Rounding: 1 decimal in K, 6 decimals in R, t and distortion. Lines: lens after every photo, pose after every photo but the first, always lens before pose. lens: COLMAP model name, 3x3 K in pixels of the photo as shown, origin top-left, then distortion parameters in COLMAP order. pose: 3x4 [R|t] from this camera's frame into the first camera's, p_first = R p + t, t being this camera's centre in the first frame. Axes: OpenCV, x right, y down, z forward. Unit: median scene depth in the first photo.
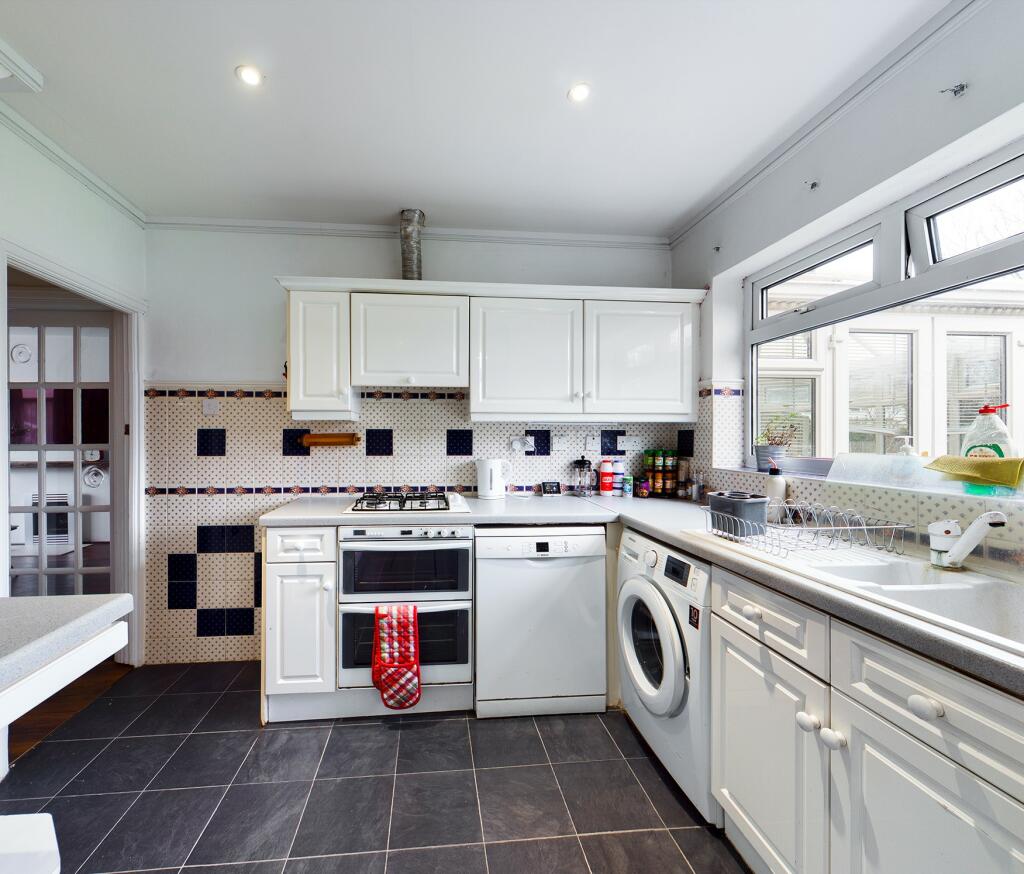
lens RADIAL K [[449.7, 0, 512.8], [0, 449.7, 439.5], [0, 0, 1]] dist [0.001438, 0.000183]
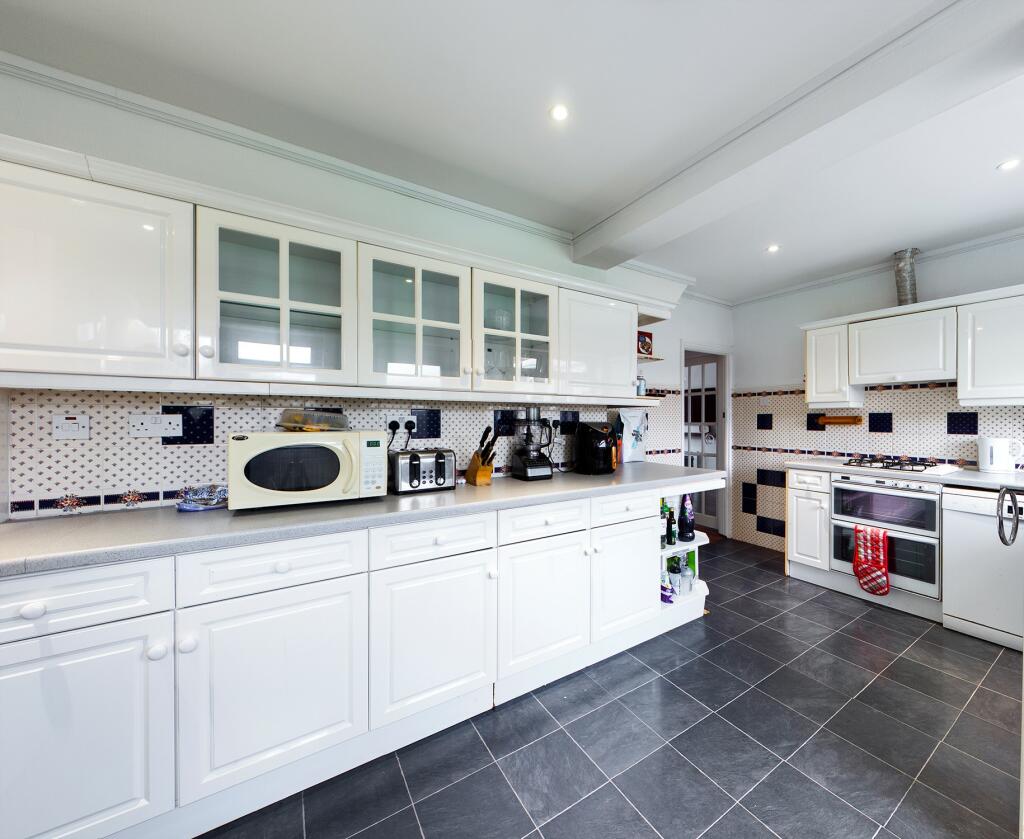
lens RADIAL K [[425.5, 0, 512.0], [0, 425.5, 419.5], [0, 0, 1]] dist [0.000494, 0.000228]
pose [[0.392196, 0.002244, -0.919879, 0.519303], [-0.001100, 0.999997, 0.001971, -0.004849], [0.919881, 0.000239, 0.392198, -0.614249]]
